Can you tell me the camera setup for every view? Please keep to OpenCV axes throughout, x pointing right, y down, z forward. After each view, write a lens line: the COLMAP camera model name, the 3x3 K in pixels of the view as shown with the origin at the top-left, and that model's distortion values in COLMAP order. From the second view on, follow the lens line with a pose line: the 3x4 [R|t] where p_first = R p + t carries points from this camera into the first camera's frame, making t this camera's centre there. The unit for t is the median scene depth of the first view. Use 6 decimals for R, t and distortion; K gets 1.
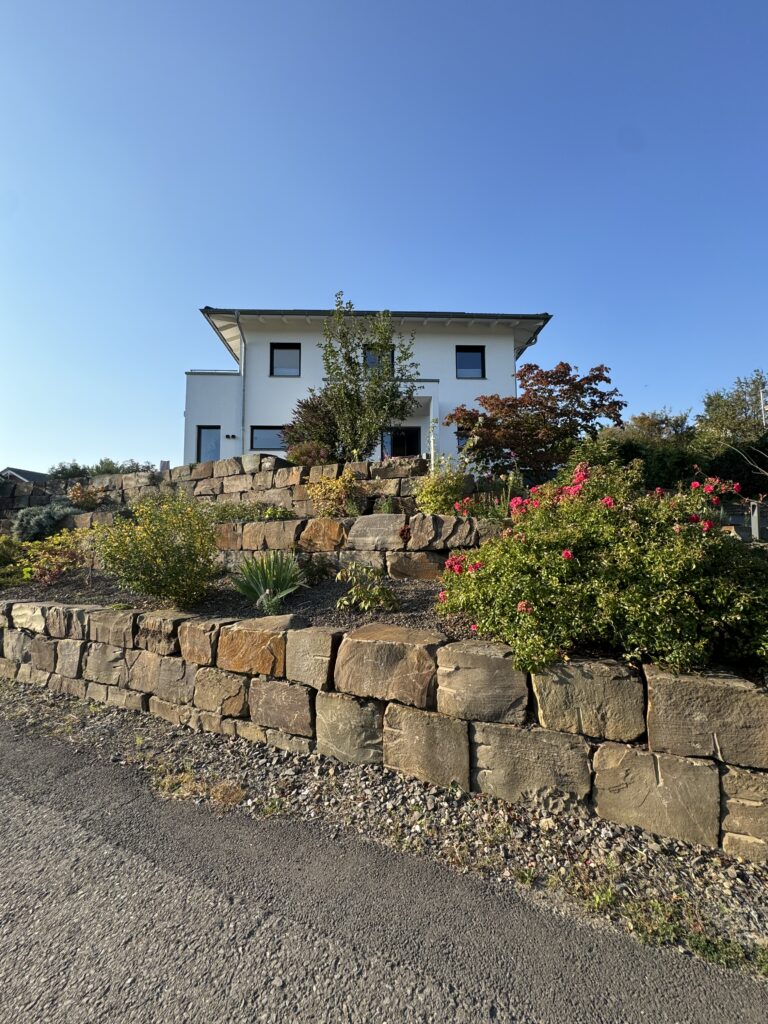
lens RADIAL K [[406.3, 0, 383.2], [0, 406.3, 503.6], [0, 0, 1]] dist [-0.006234, 0.000419]
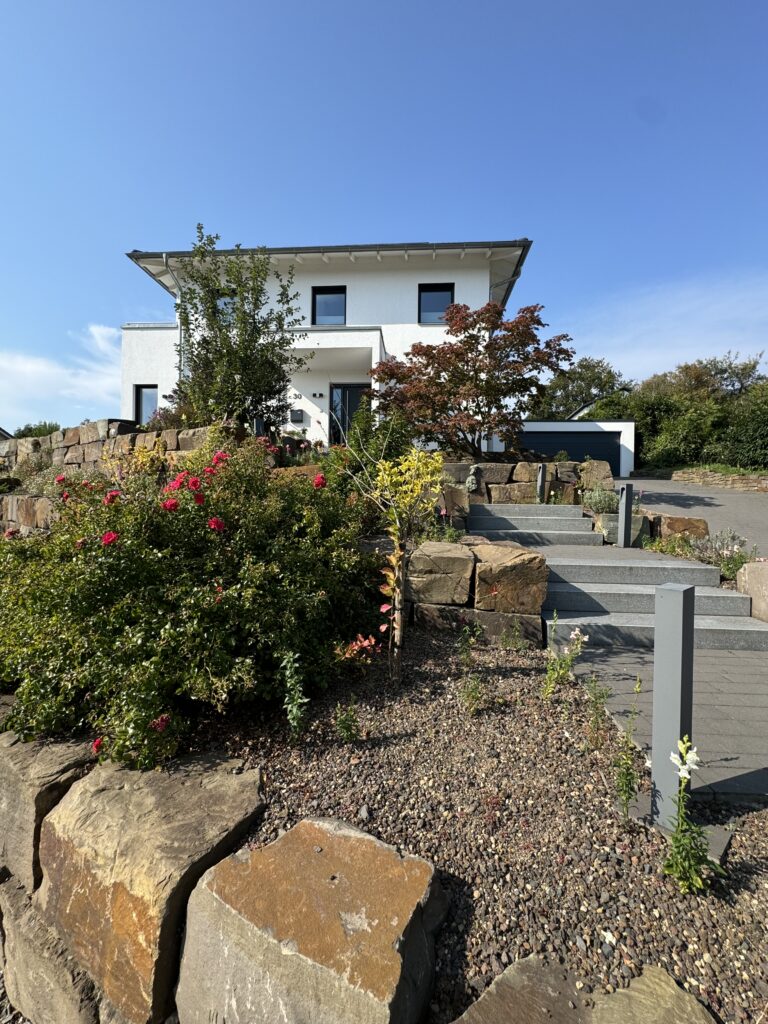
lens RADIAL K [[445.3, 0, 385.6], [0, 445.3, 503.4], [0, 0, 1]] dist [0.001836, 0.000051]
pose [[0.992654, 0.019536, -0.119401, 0.230709], [-0.009585, 0.996474, 0.083353, -0.012459], [0.120608, -0.081596, 0.989341, 0.039524]]
